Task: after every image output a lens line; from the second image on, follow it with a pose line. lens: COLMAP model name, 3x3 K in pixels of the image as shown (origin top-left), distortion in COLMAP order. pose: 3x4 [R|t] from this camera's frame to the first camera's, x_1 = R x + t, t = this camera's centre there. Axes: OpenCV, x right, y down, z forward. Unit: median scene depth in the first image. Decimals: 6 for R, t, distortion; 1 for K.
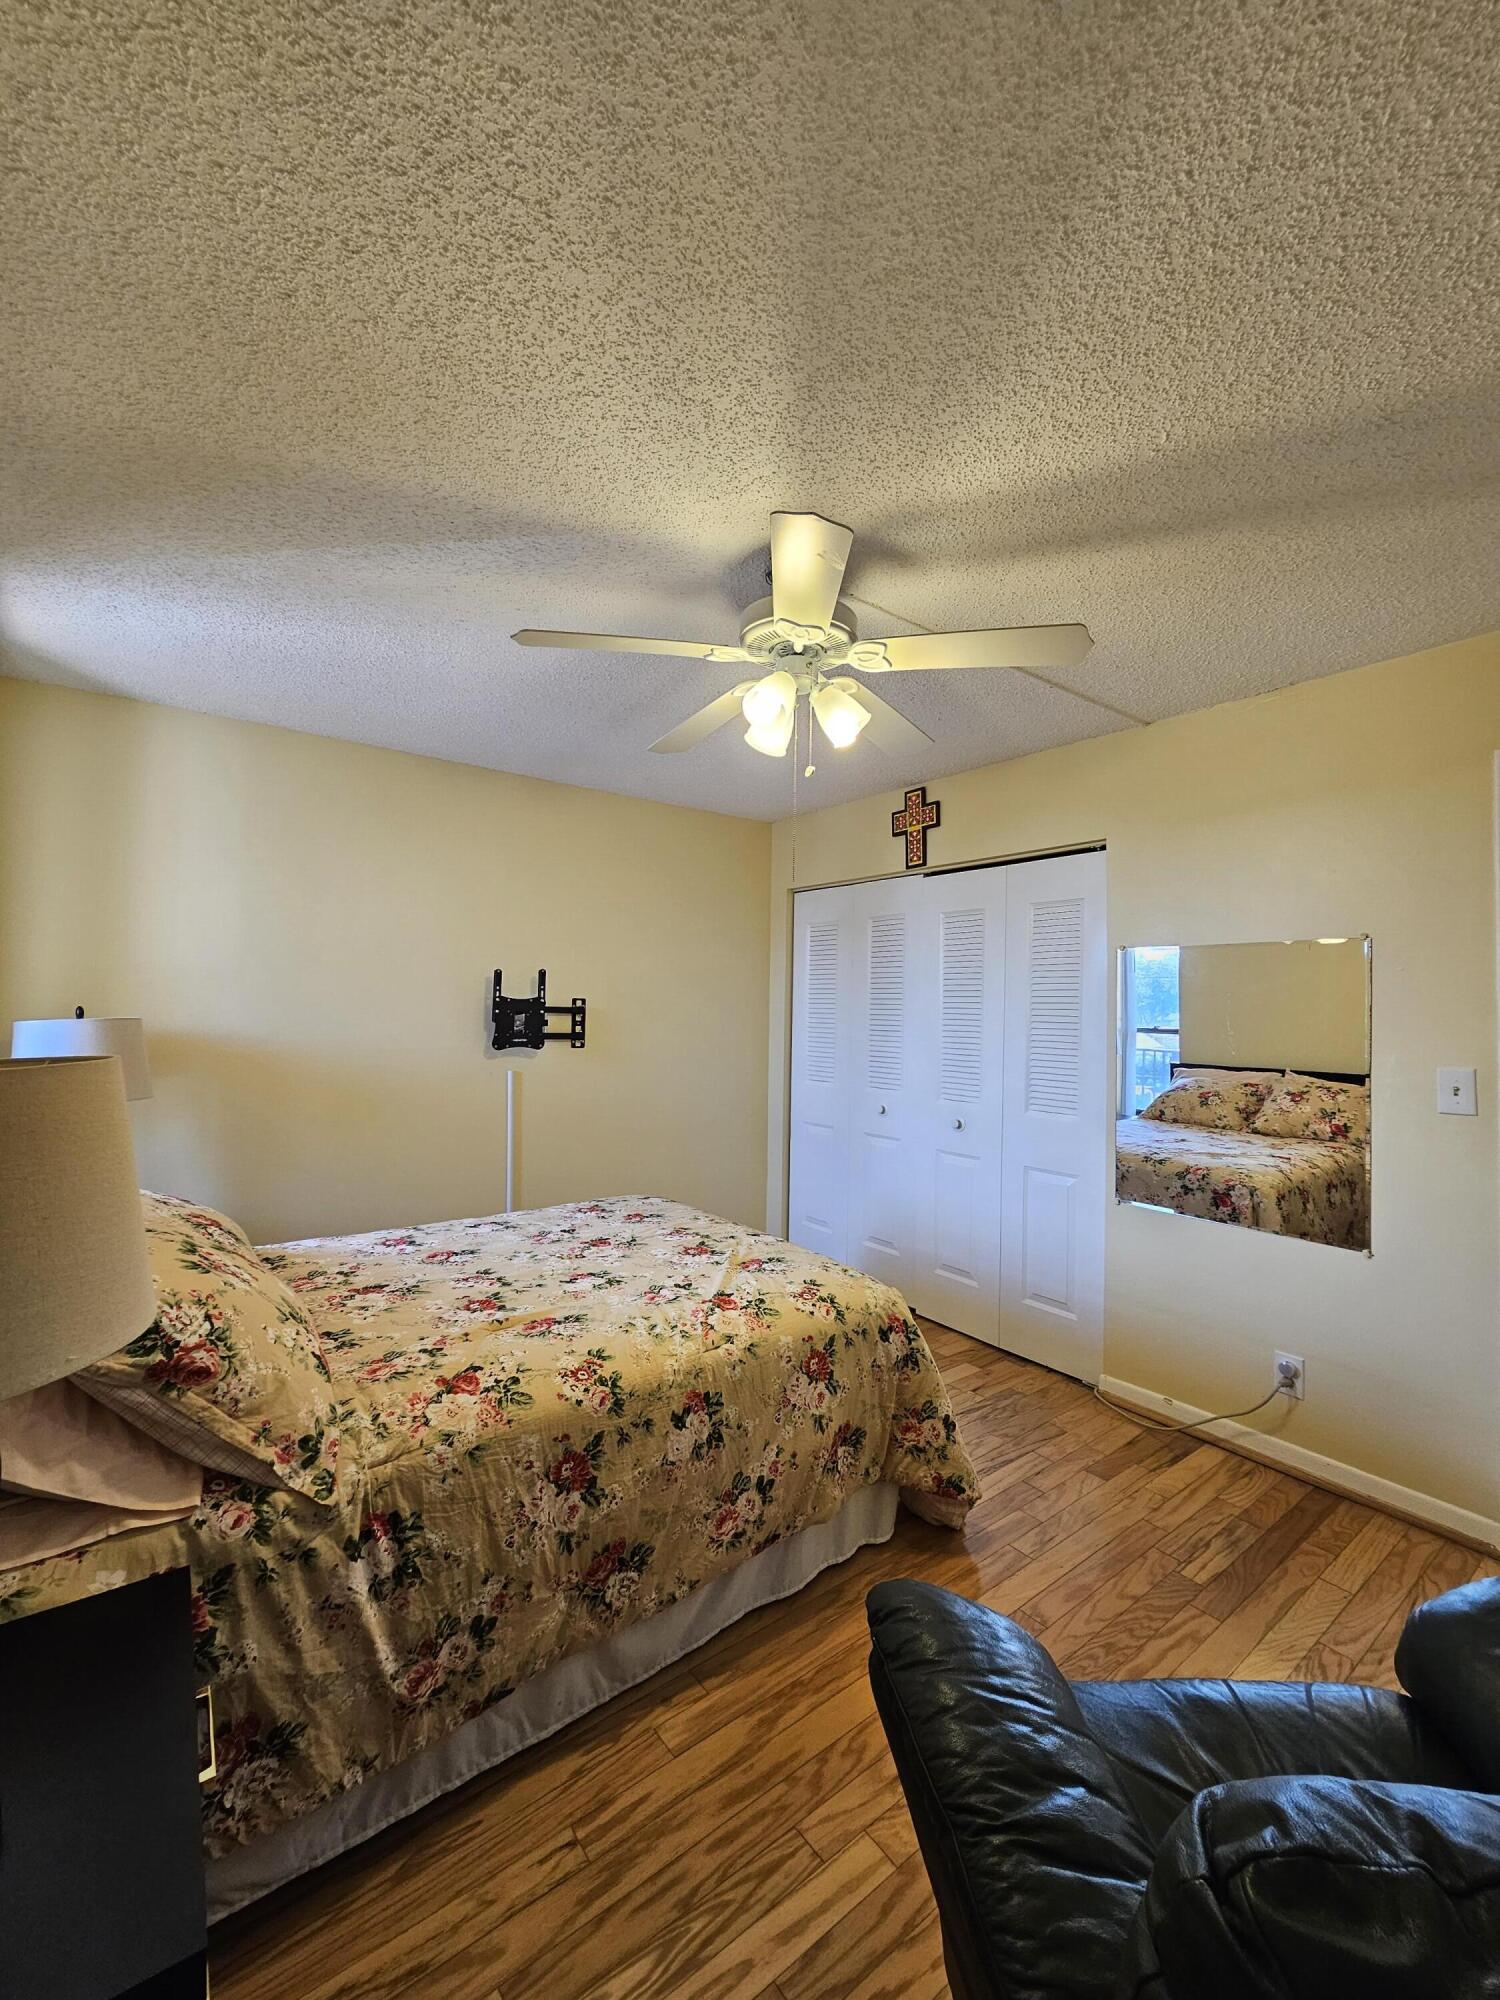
lens RADIAL K [[815.9, 0, 749.0], [0, 815.9, 996.8], [0, 0, 1]] dist [-0.004272, -0.000413]
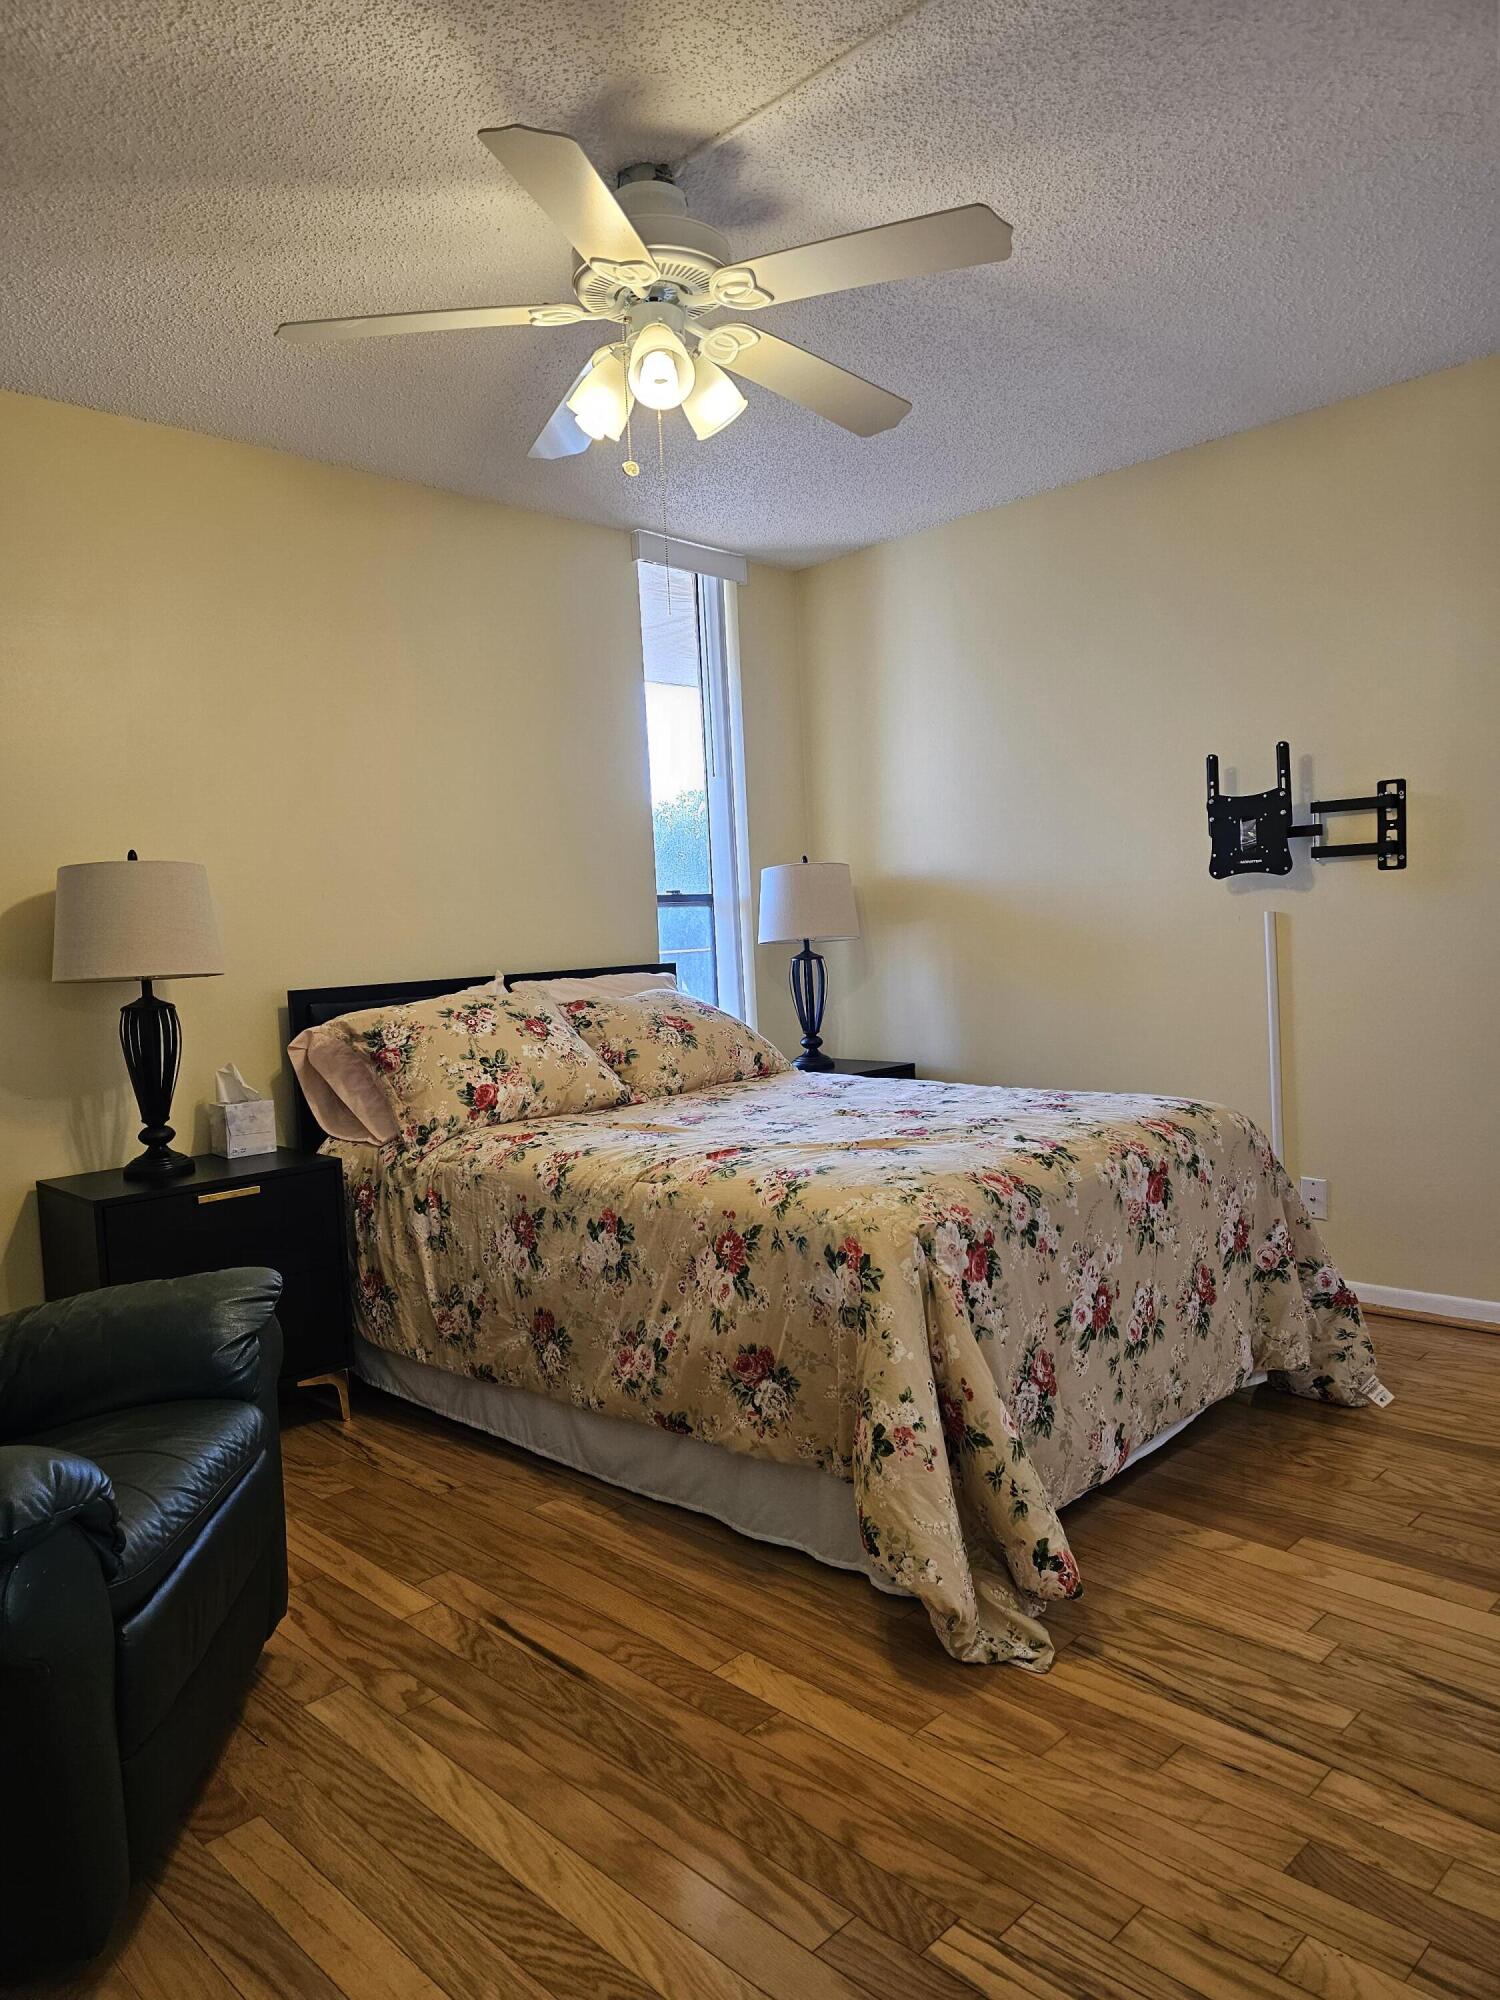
lens RADIAL K [[1348.8, 0, 750.0], [0, 1348.8, 1004.6], [0, 0, 1]] dist [0.050546, -0.048906]
pose [[0.122888, 0.035478, -0.991786, 1.577639], [0.065068, 0.996922, 0.043724, 0.203425], [0.990285, -0.069906, 0.120201, 1.053285]]
